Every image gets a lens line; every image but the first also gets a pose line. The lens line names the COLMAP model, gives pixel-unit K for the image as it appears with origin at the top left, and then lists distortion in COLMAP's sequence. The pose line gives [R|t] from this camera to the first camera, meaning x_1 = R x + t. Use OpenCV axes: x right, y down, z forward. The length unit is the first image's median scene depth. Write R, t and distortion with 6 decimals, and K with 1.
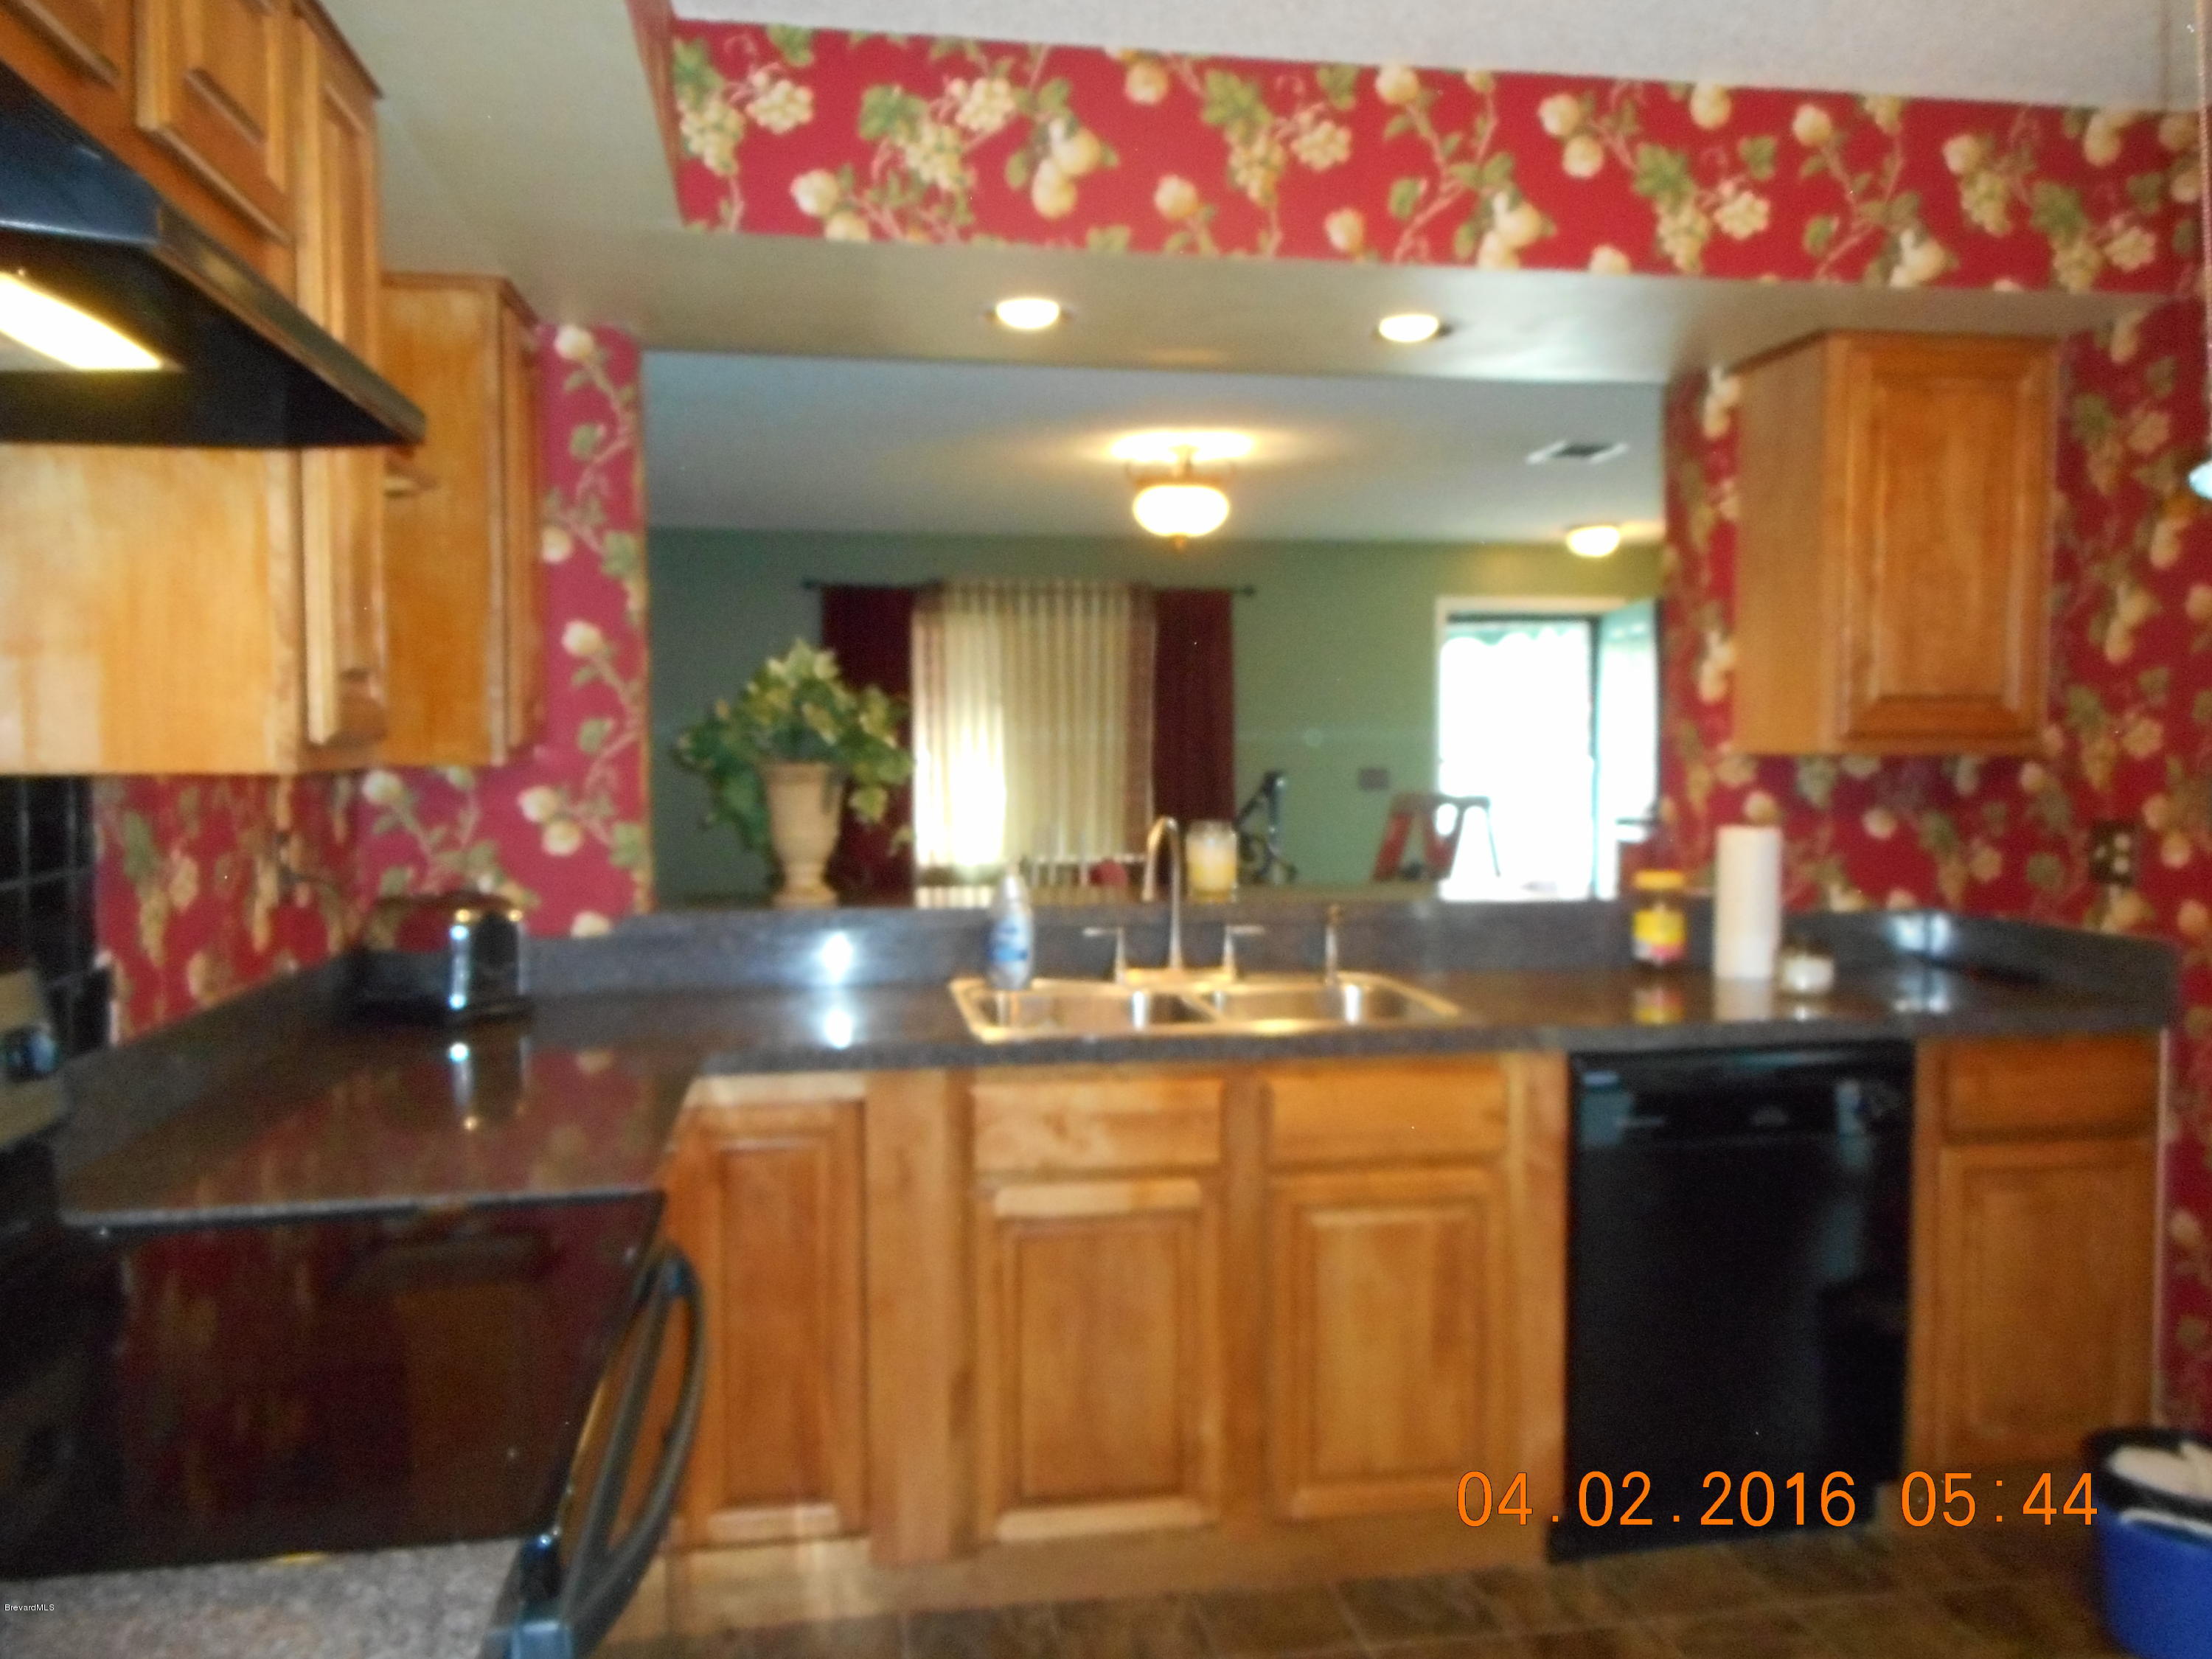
lens RADIAL K [[1669.7, 0, 1106.0], [0, 1669.7, 829.5], [0, 0, 1]] dist [-0.000264, -0.005528]
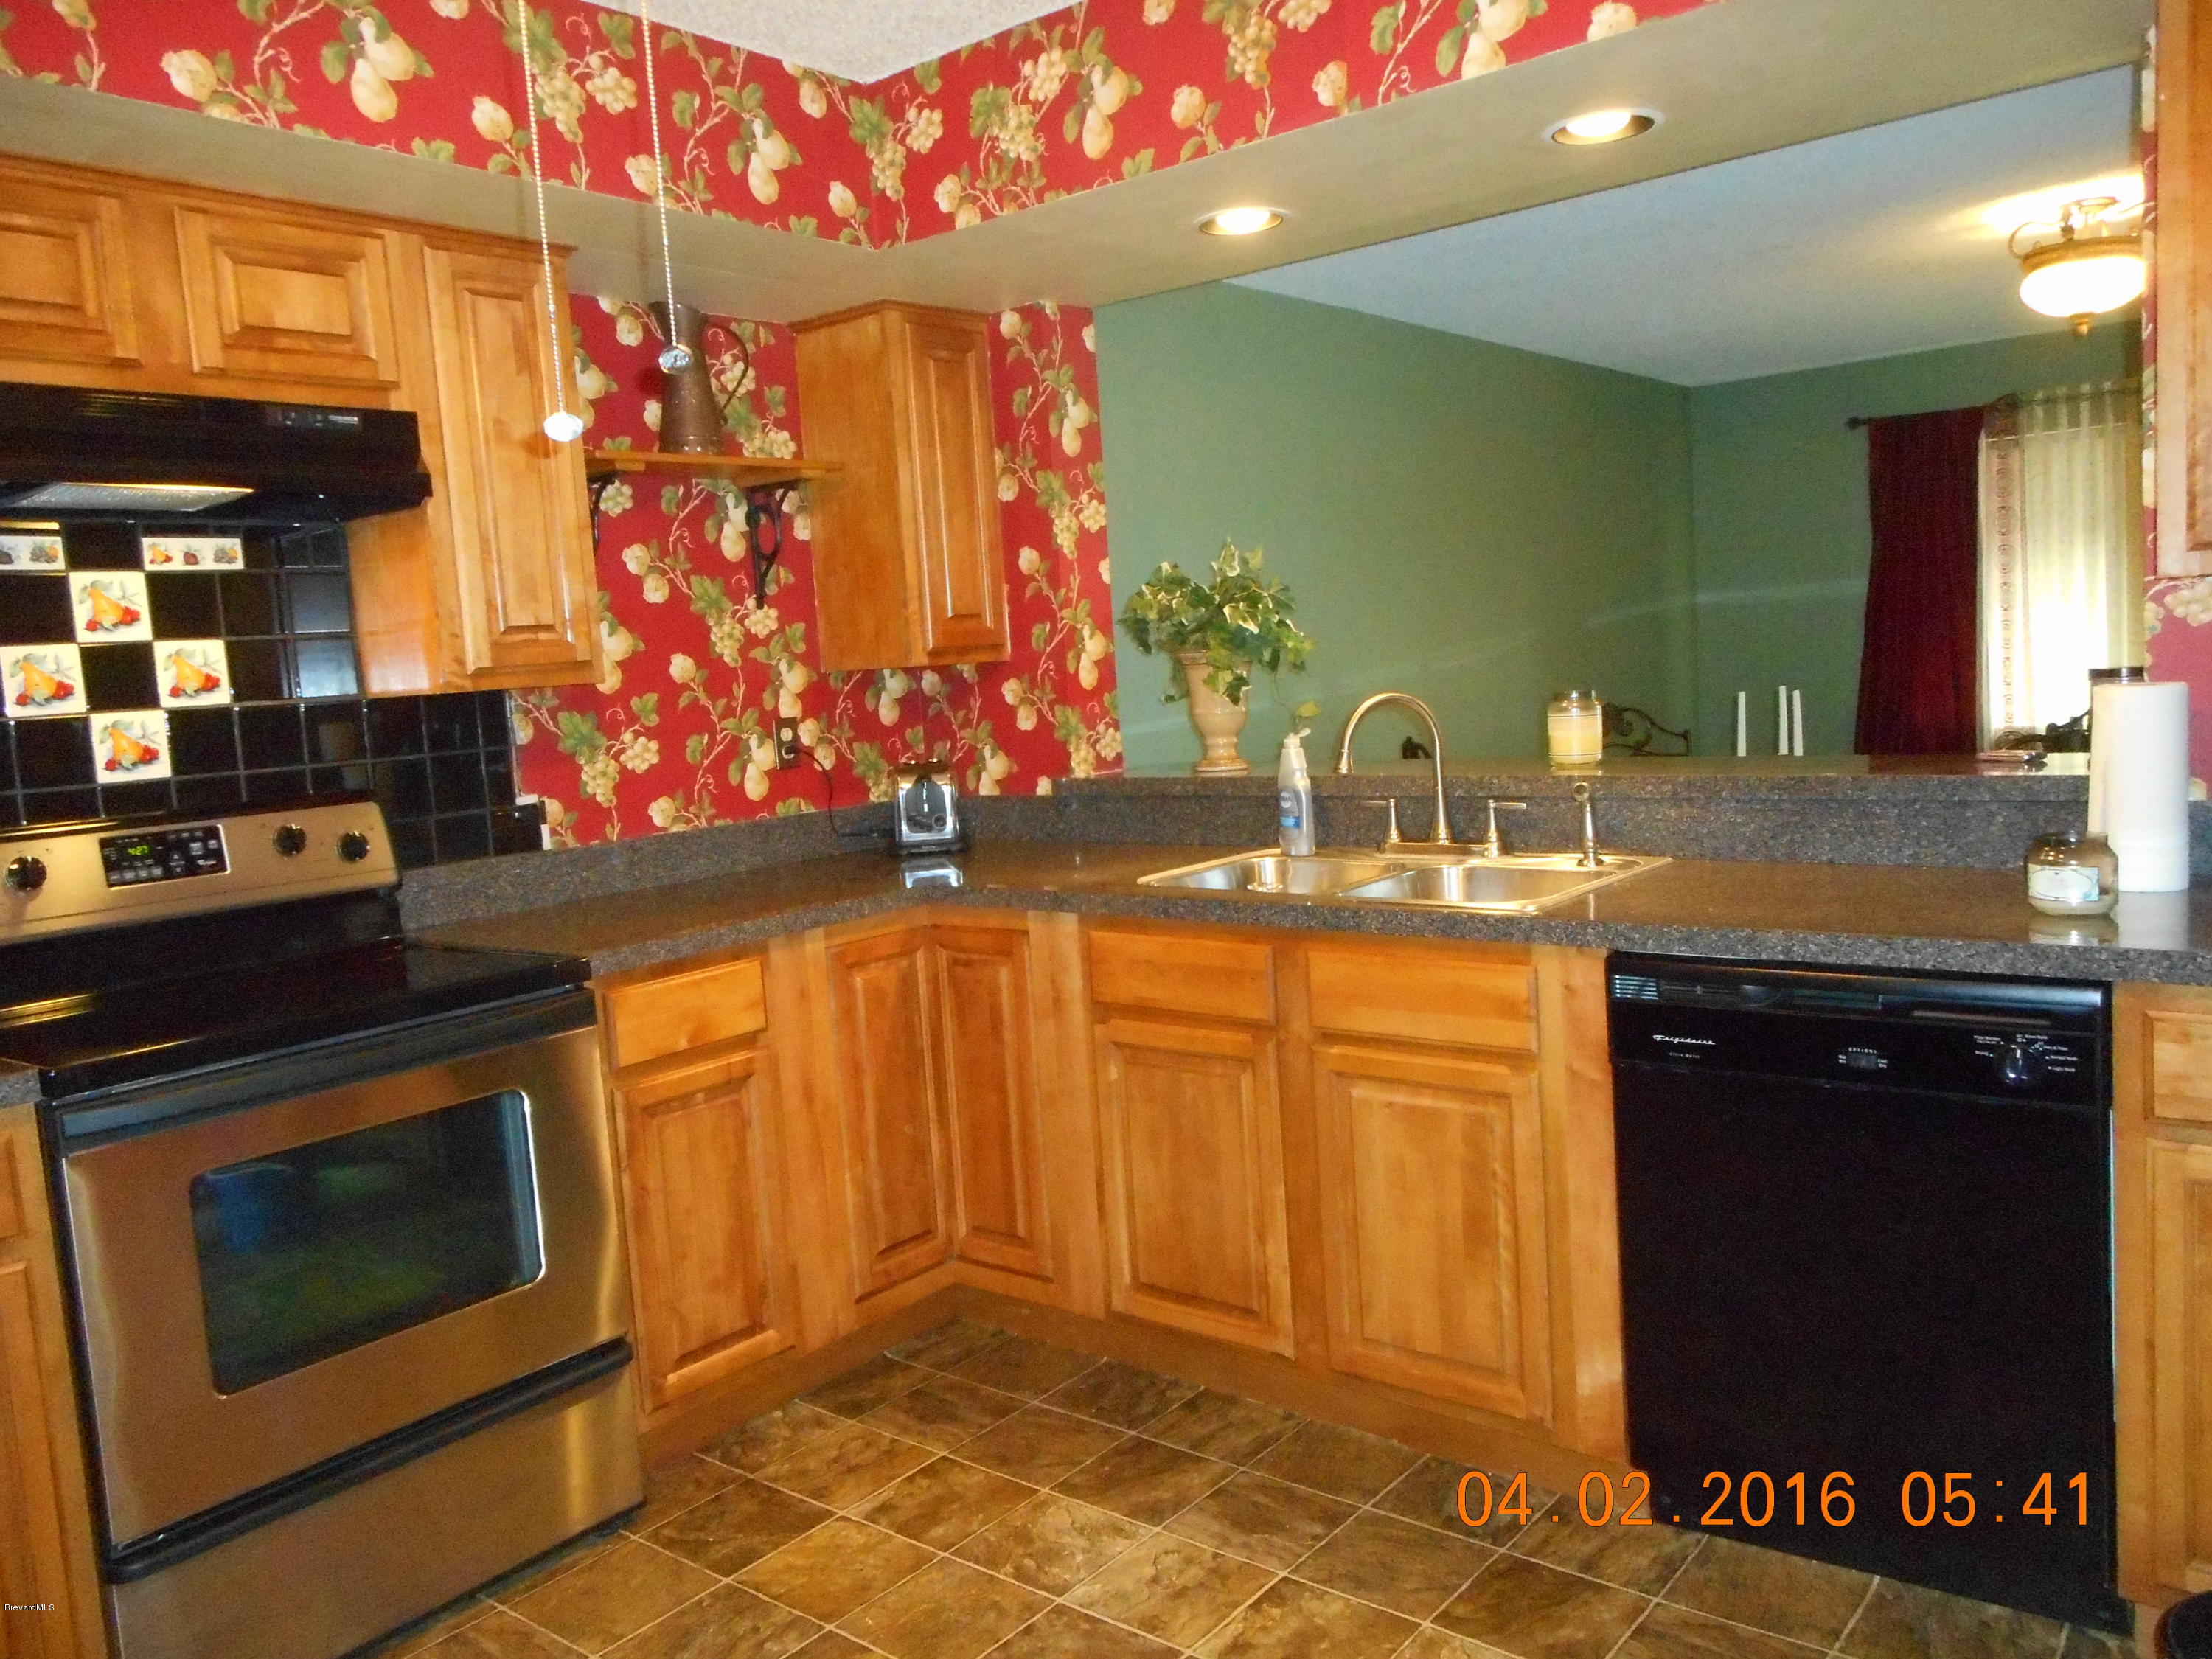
lens RADIAL K [[1656.7, 0, 1106.0], [0, 1656.7, 829.5], [0, 0, 1]] dist [-0.001201, -0.003692]
pose [[0.662483, 0.039329, -0.748044, 0.807653], [0.024511, 0.996948, 0.074123, -0.002730], [0.748676, -0.067441, 0.659497, 0.244007]]
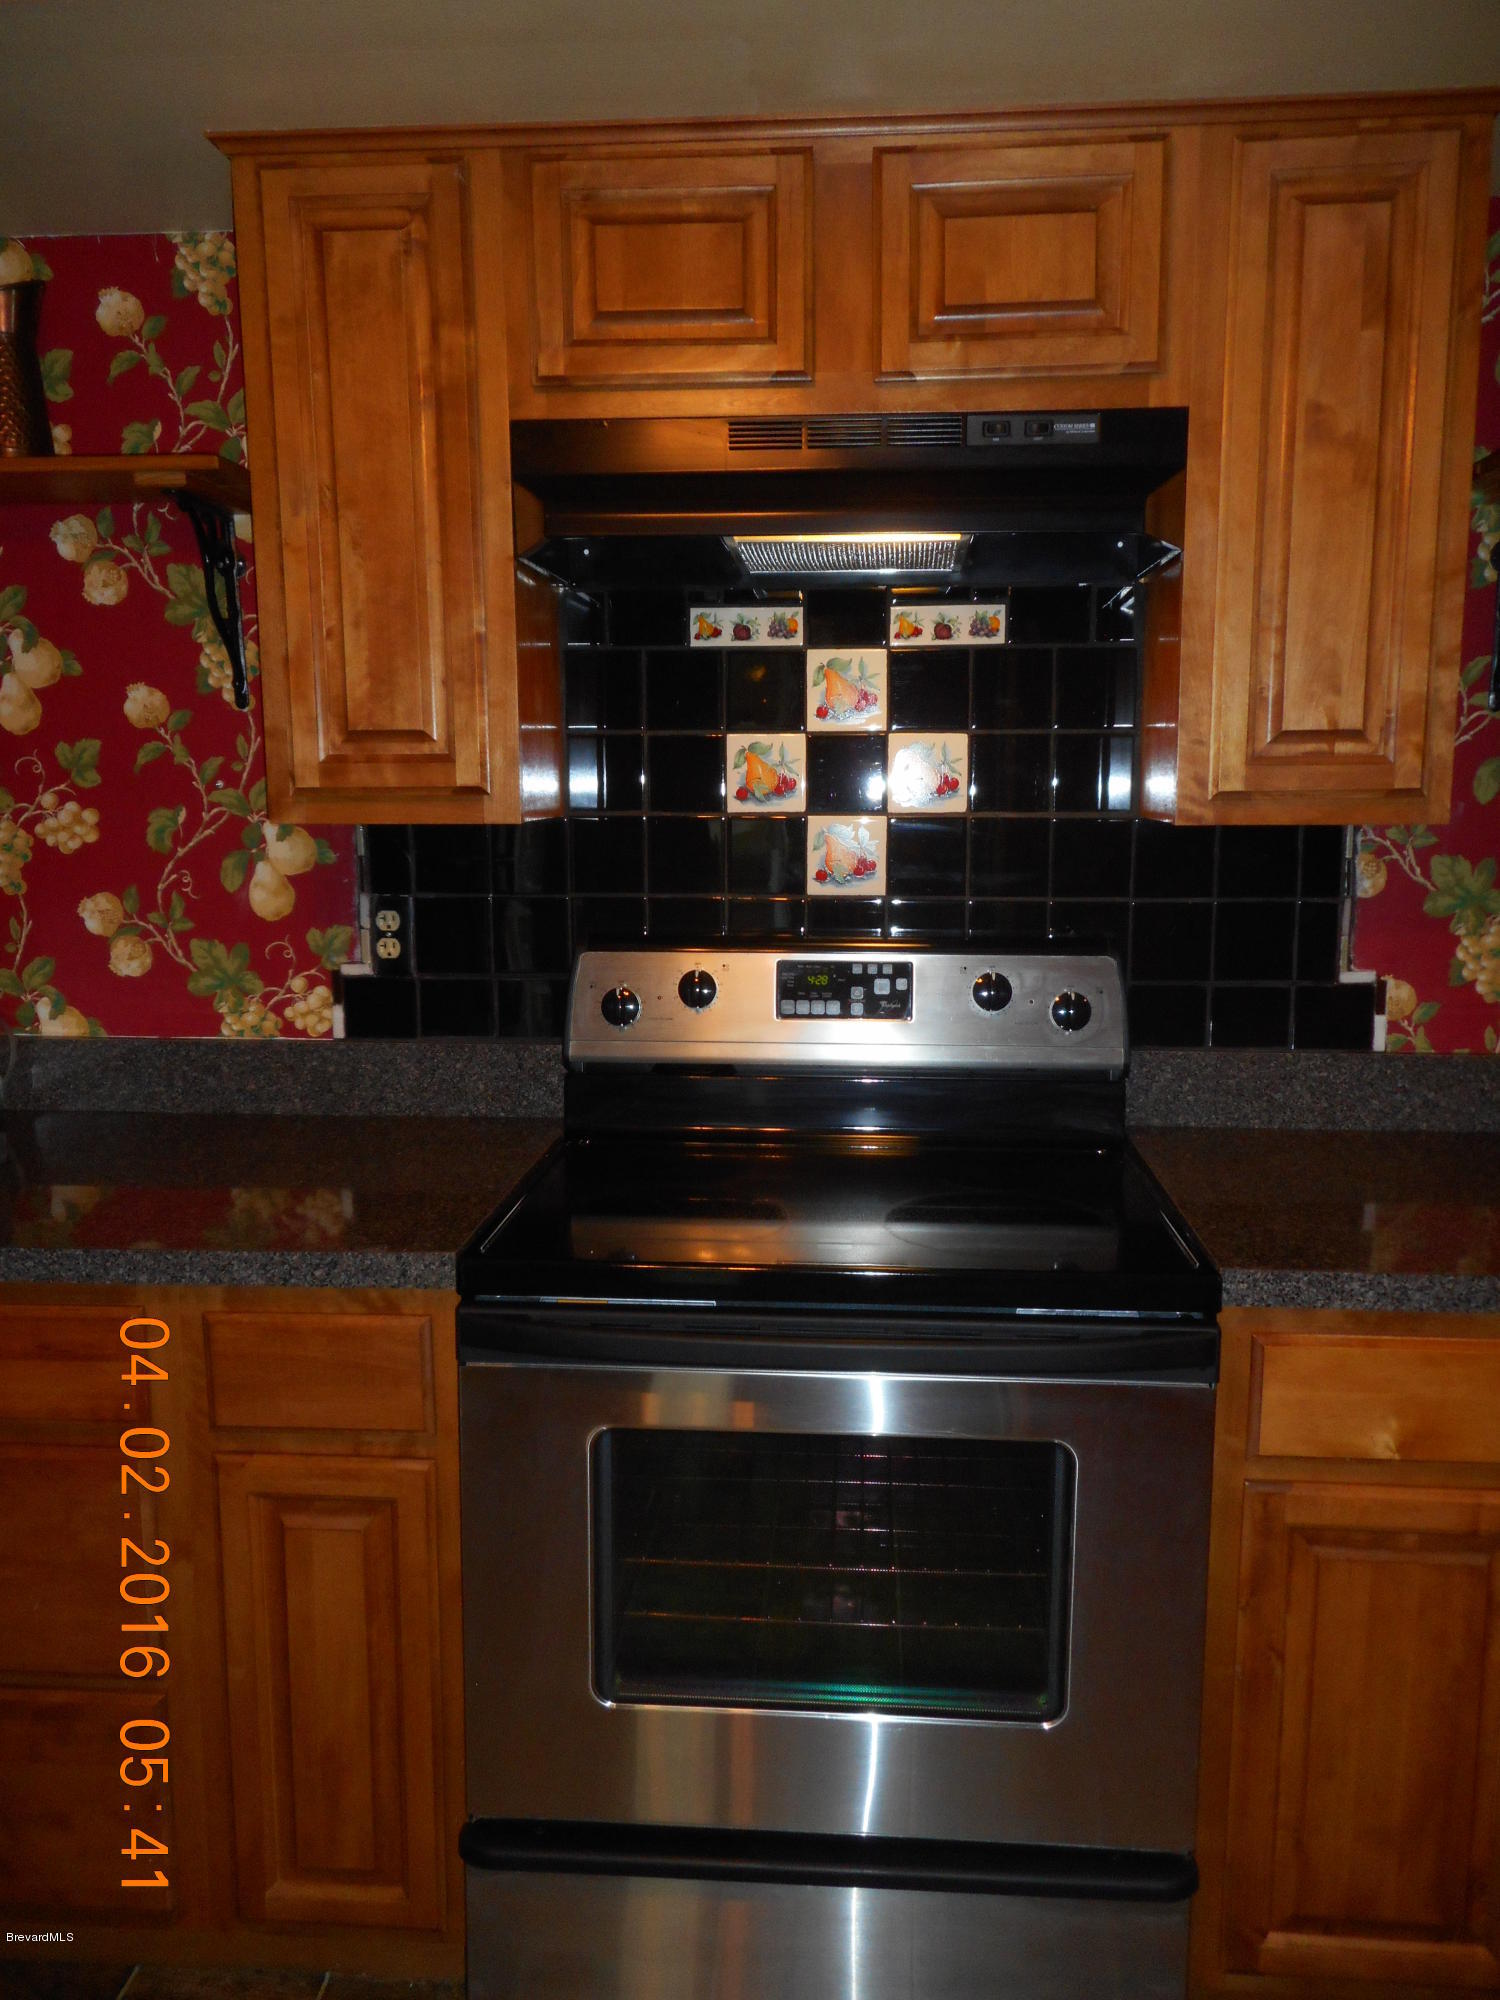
lens RADIAL K [[1497.9, 0, 750.0], [0, 1497.9, 1000.0], [0, 0, 1]] dist [-0.001201, -0.003692]
pose [[-0.239409, 0.151059, -0.959096, 0.404615], [-0.045960, 0.984952, 0.166603, -0.049266], [0.969831, 0.083966, -0.228863, 0.625537]]
